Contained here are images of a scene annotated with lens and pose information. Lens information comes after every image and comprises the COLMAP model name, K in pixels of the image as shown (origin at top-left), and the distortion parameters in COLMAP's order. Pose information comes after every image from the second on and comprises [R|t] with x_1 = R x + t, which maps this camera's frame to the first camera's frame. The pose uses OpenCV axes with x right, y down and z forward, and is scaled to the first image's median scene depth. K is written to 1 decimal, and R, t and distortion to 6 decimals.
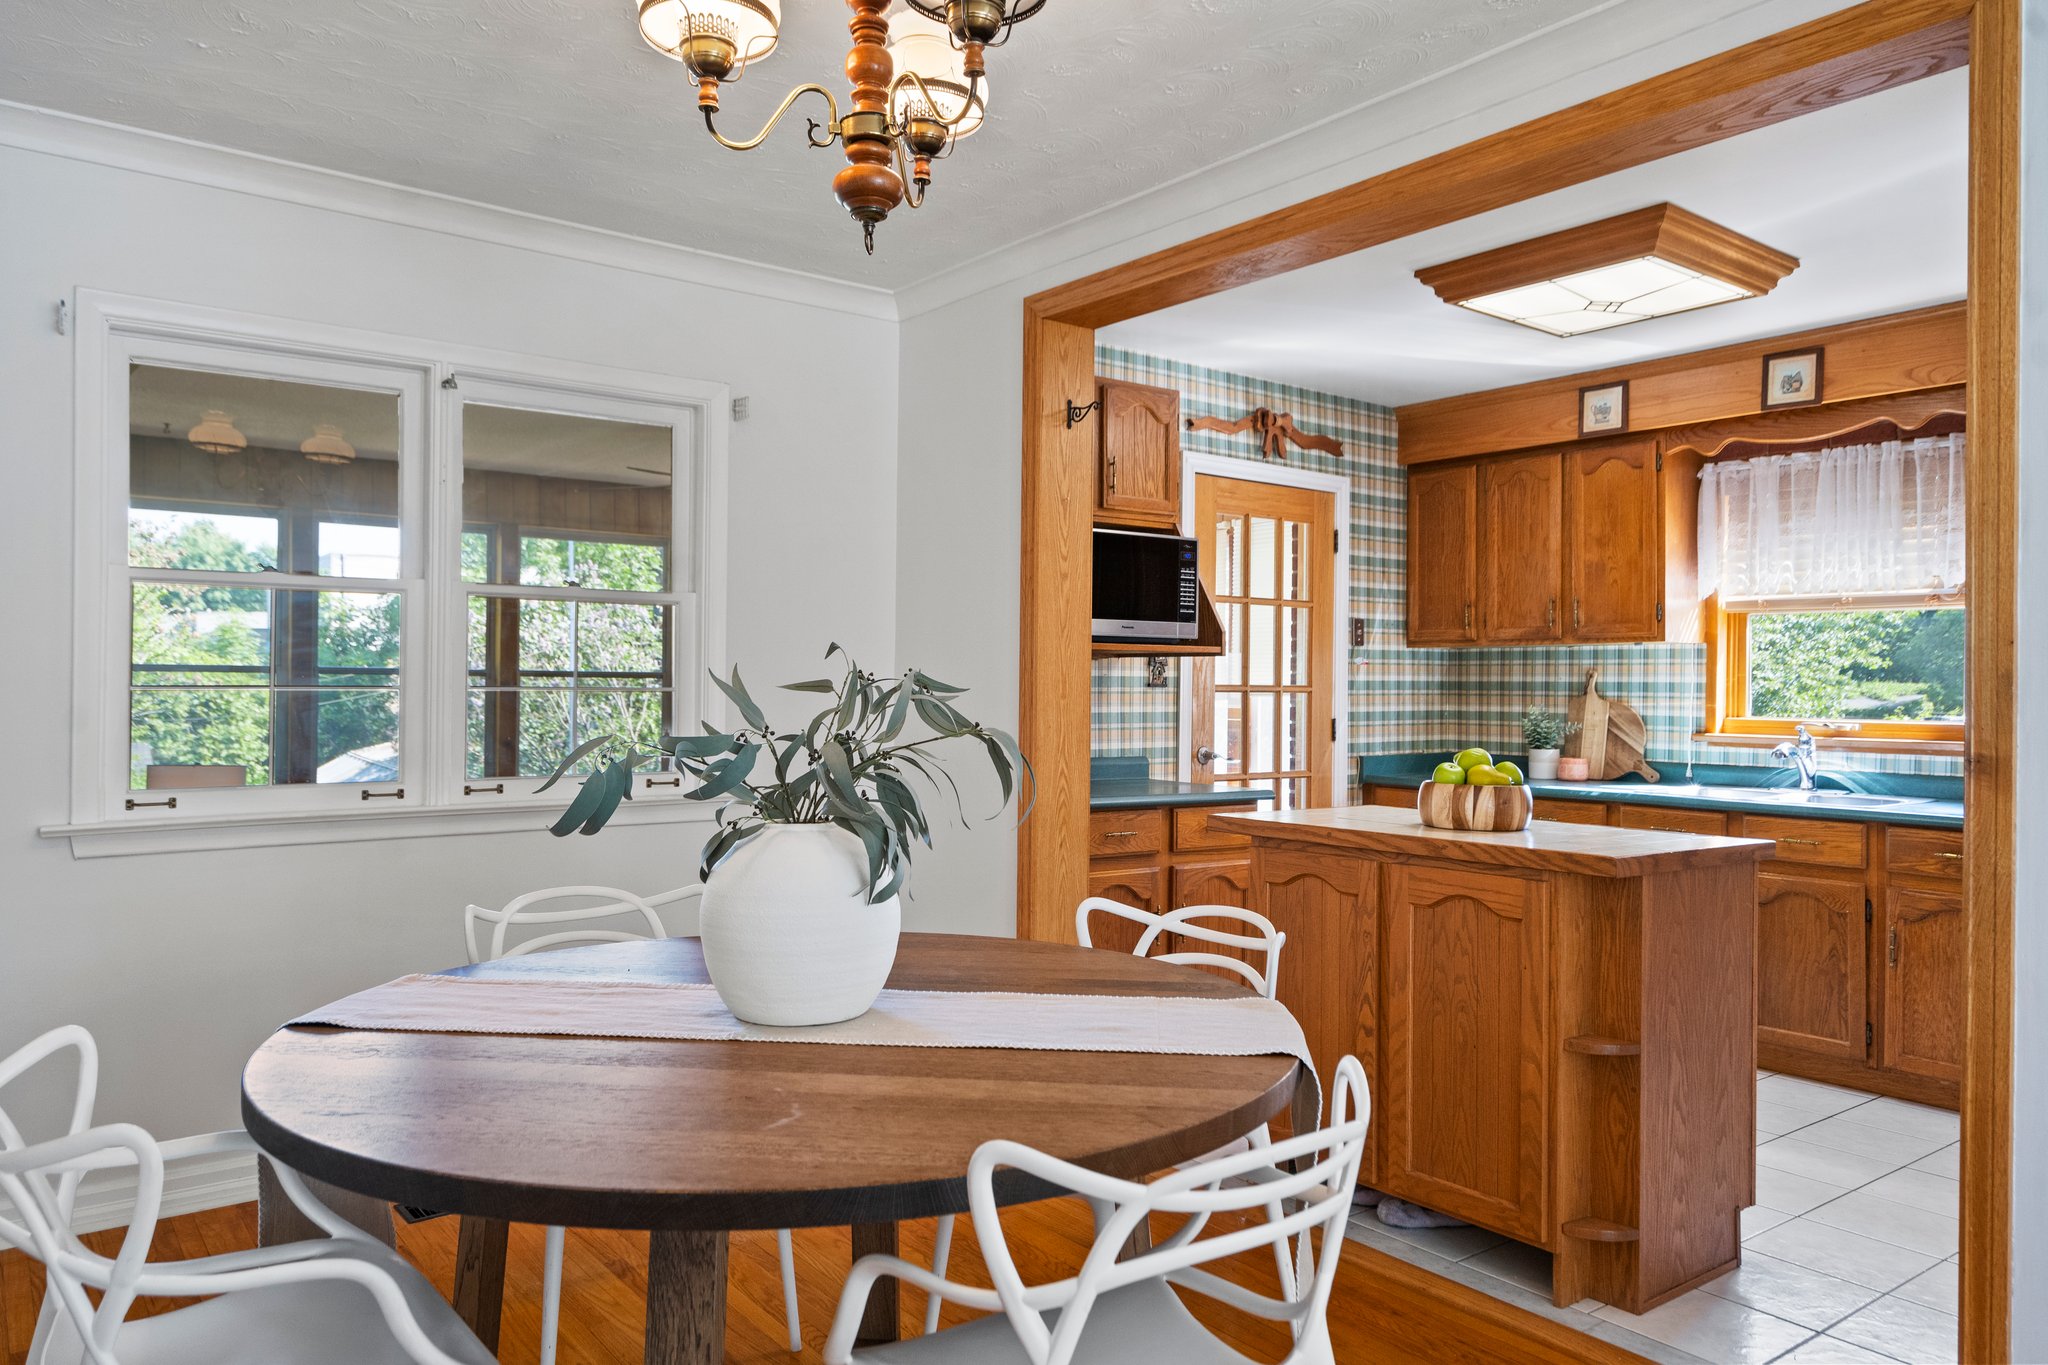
lens RADIAL K [[1394.5, 0, 1008.9], [0, 1394.5, 676.8], [0, 0, 1]] dist [0.011261, 0.004857]
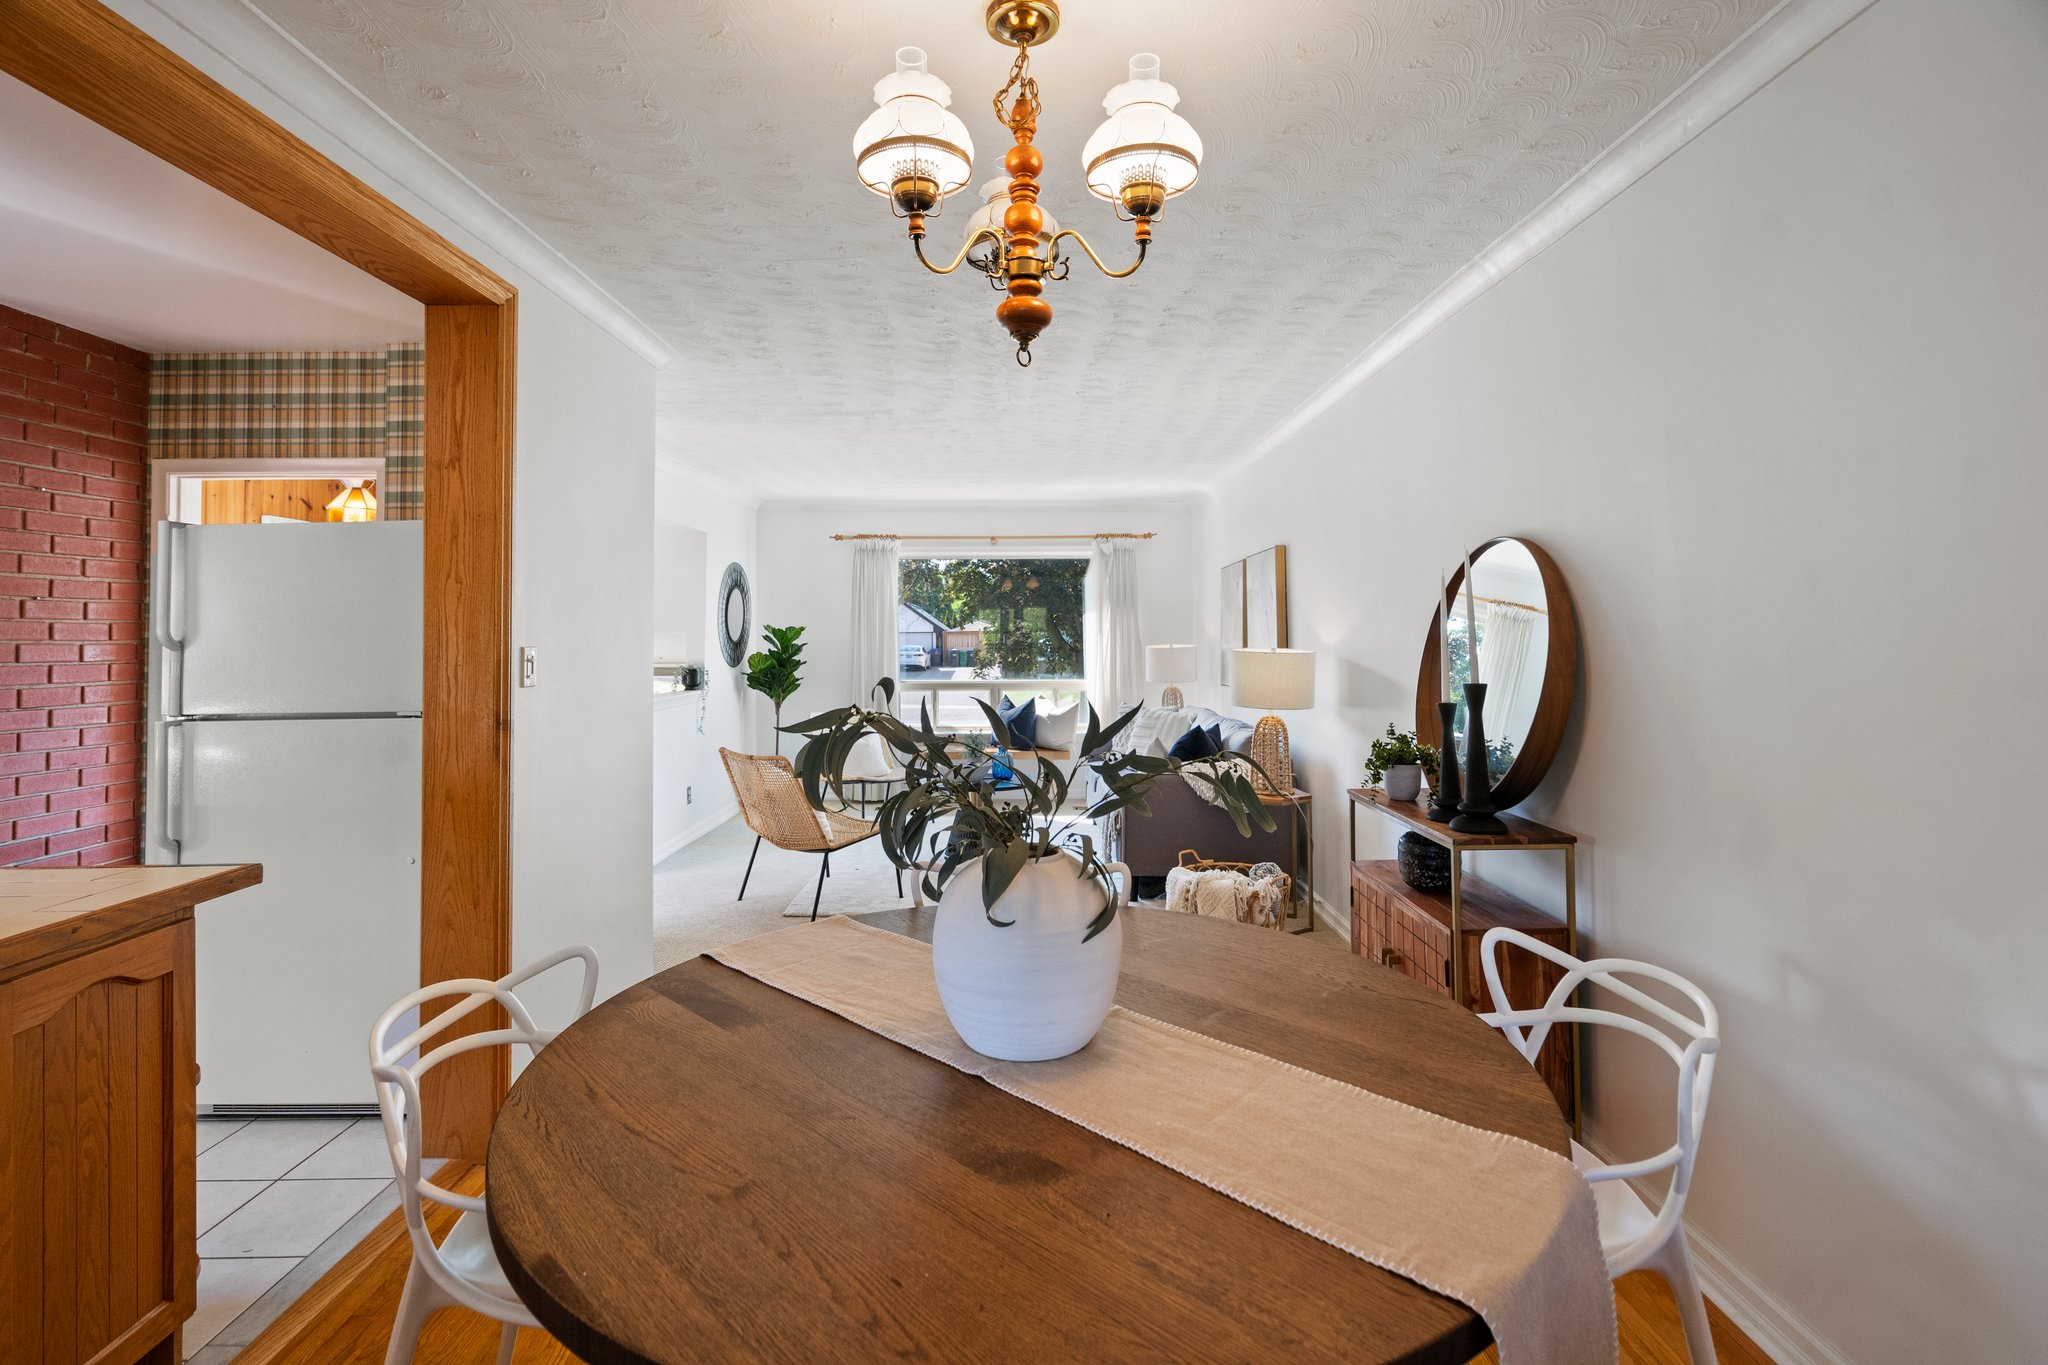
lens RADIAL K [[955.2, 0, 1019.5], [0, 955.2, 606.3], [0, 0, 1]] dist [-0.002409, 0.000171]
pose [[-0.792857, 0.013740, 0.609253, -0.229672], [-0.002686, 0.999657, -0.026040, -0.022971], [-0.609402, -0.022282, -0.792548, 0.624153]]
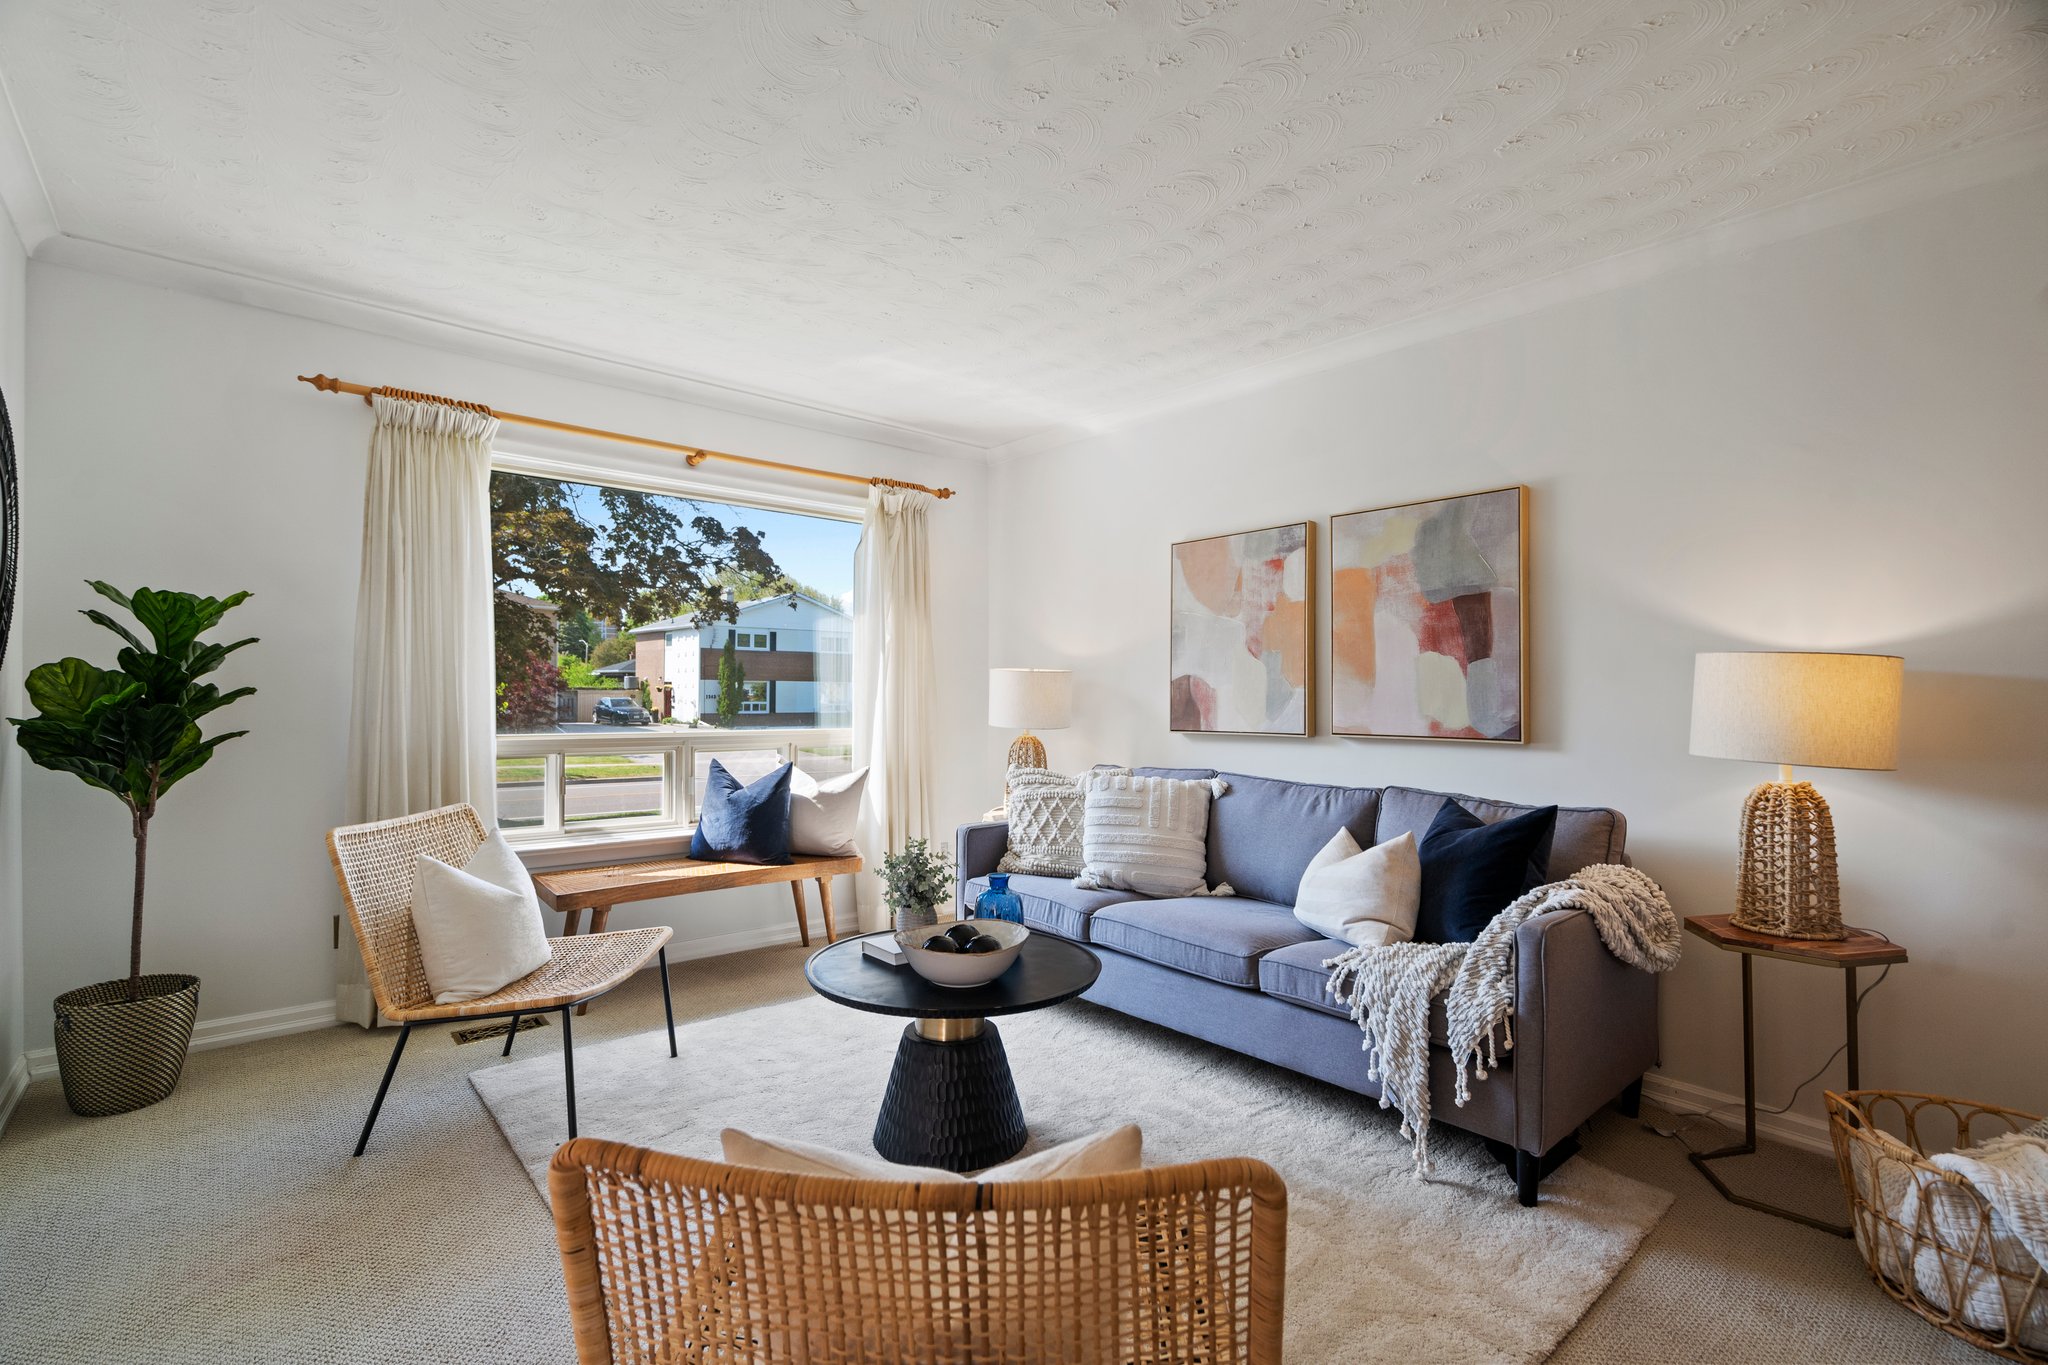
lens RADIAL K [[927.9, 0, 1008.7], [0, 927.9, 686.7], [0, 0, 1]] dist [-0.001254, 0.000431]
pose [[-0.998795, -0.017387, -0.045886, 0.478195], [-0.017149, 0.999837, -0.005564, 0.016705], [0.045975, -0.004770, -0.998931, 0.227004]]
